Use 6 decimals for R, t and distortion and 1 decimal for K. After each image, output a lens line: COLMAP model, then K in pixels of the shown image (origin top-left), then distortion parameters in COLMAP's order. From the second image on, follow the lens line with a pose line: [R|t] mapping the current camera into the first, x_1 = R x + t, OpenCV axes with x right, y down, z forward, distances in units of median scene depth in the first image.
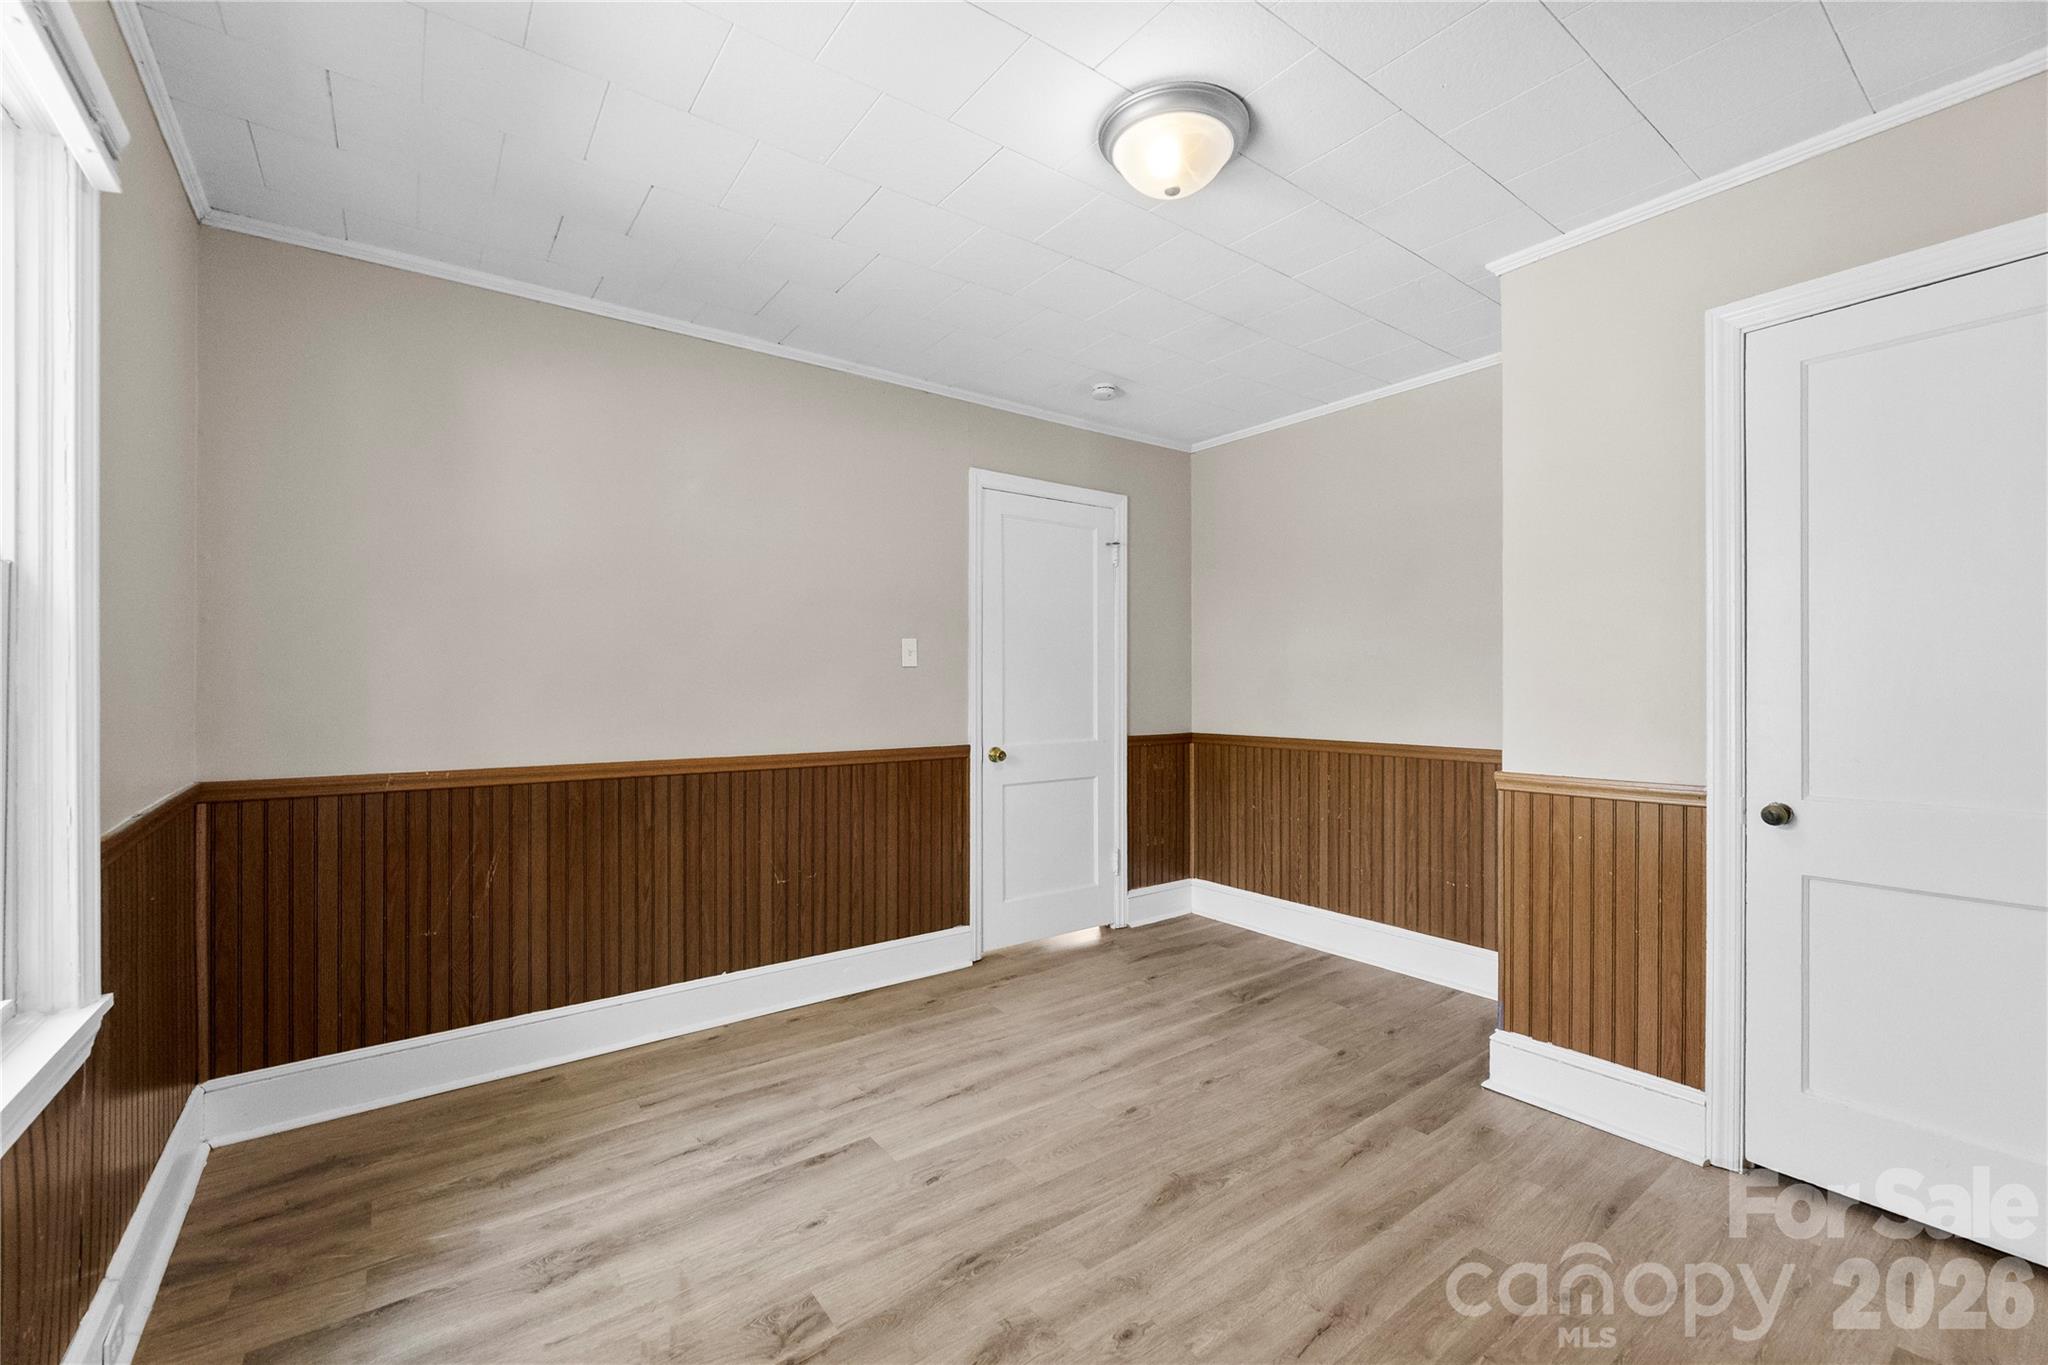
lens RADIAL K [[836.8, 0, 1021.8], [0, 836.8, 682.0], [0, 0, 1]] dist [-0.000246, 0.000867]
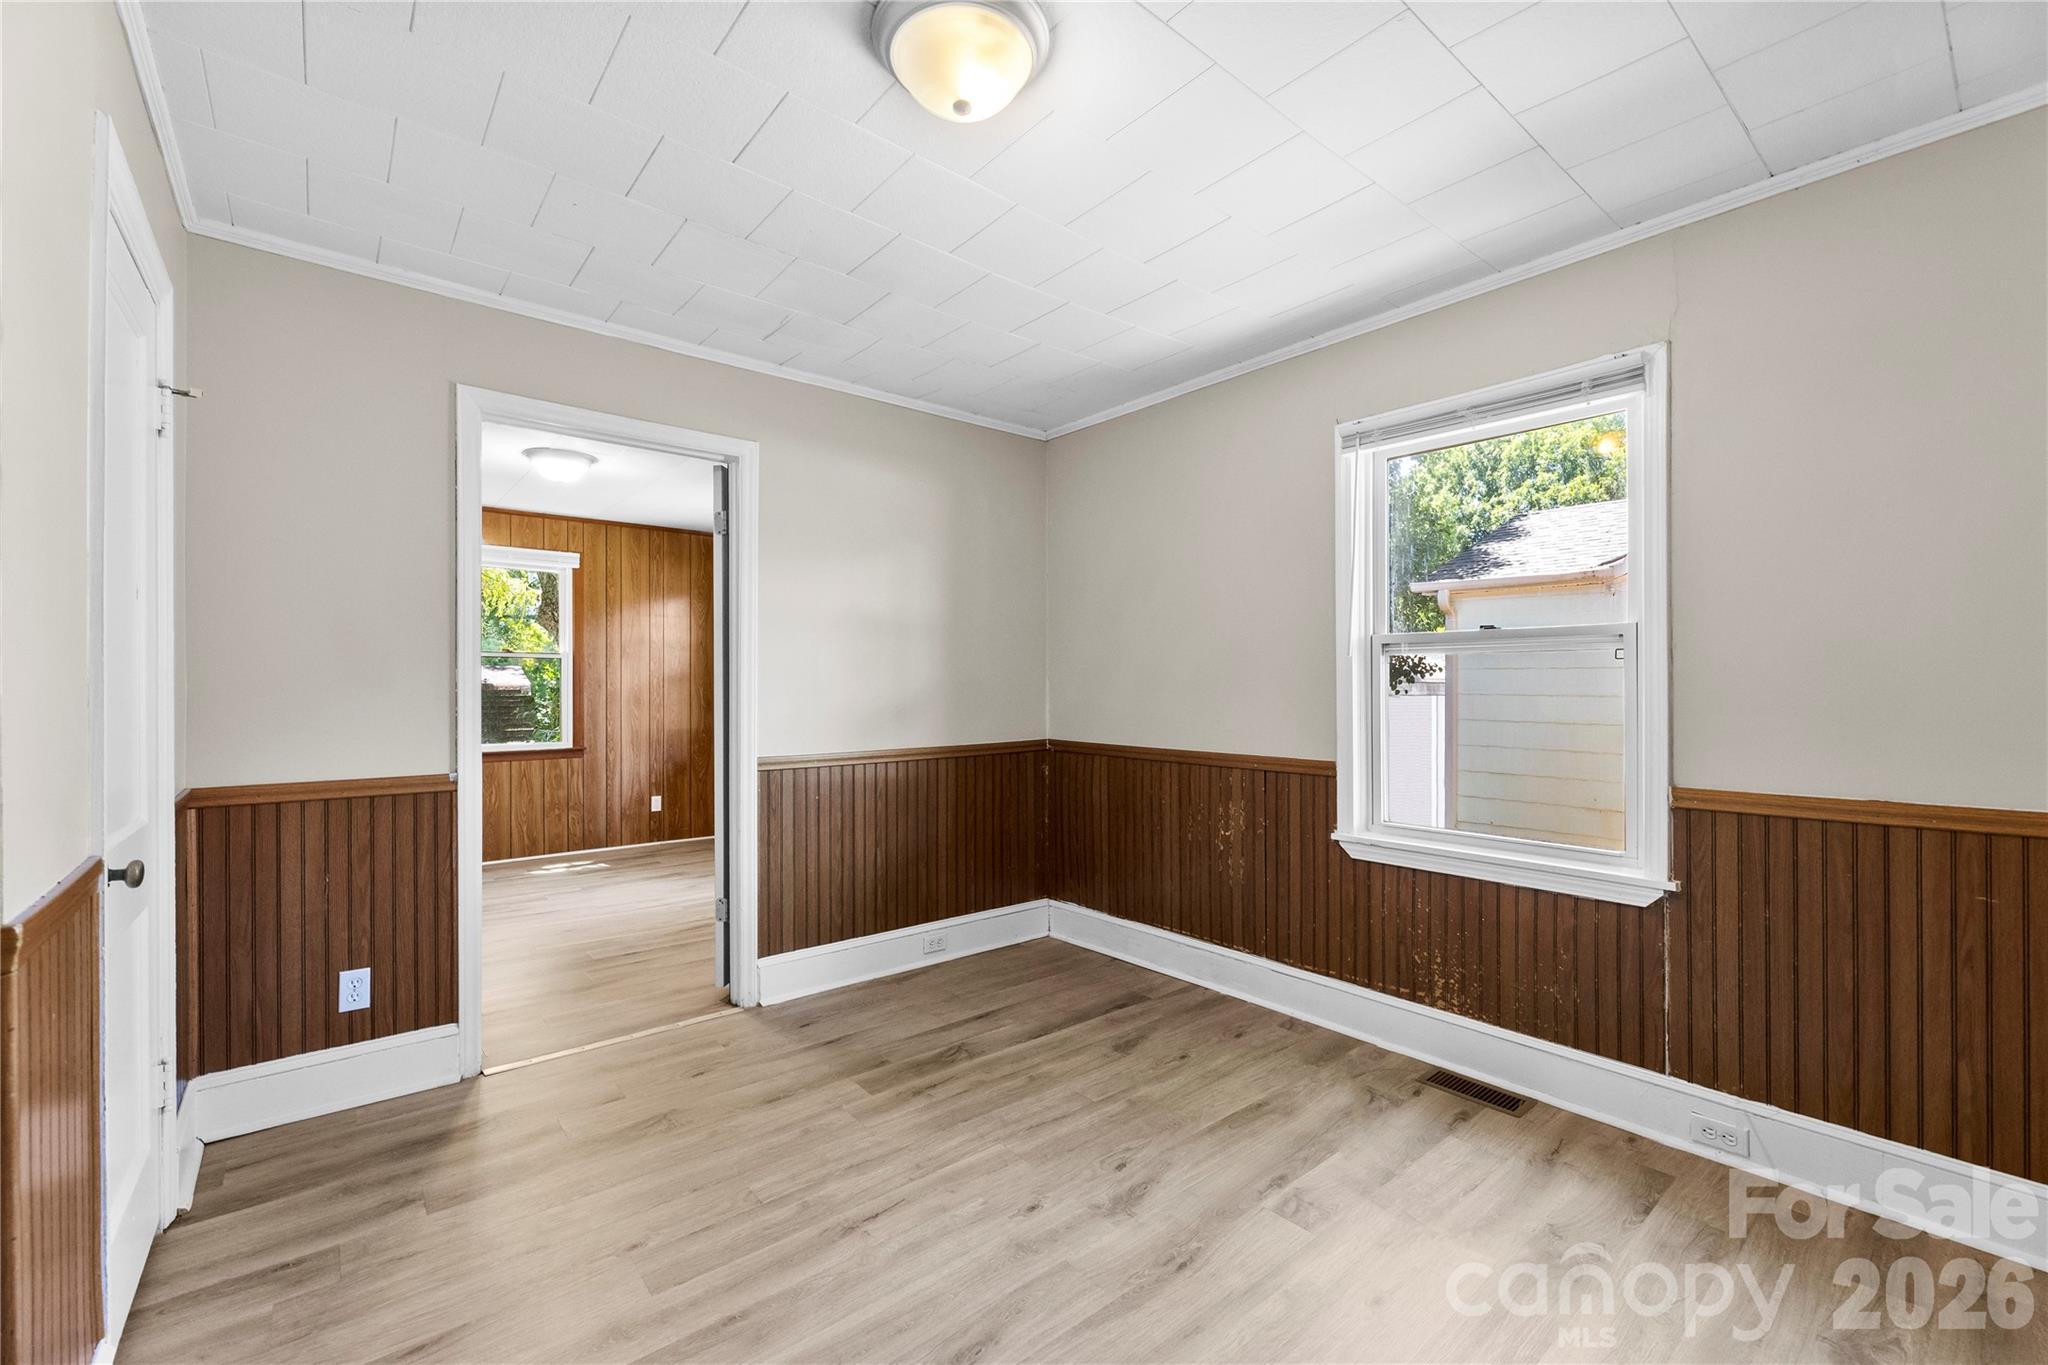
lens RADIAL K [[836.8, 0, 1011.3], [0, 836.8, 684.4], [0, 0, 1]] dist [-0.000246, 0.000867]
pose [[-0.999025, 0.000714, -0.044140, 0.190298], [0.000722, 1.000000, -0.000155, -0.003446], [0.044140, -0.000187, -0.999025, 2.025683]]
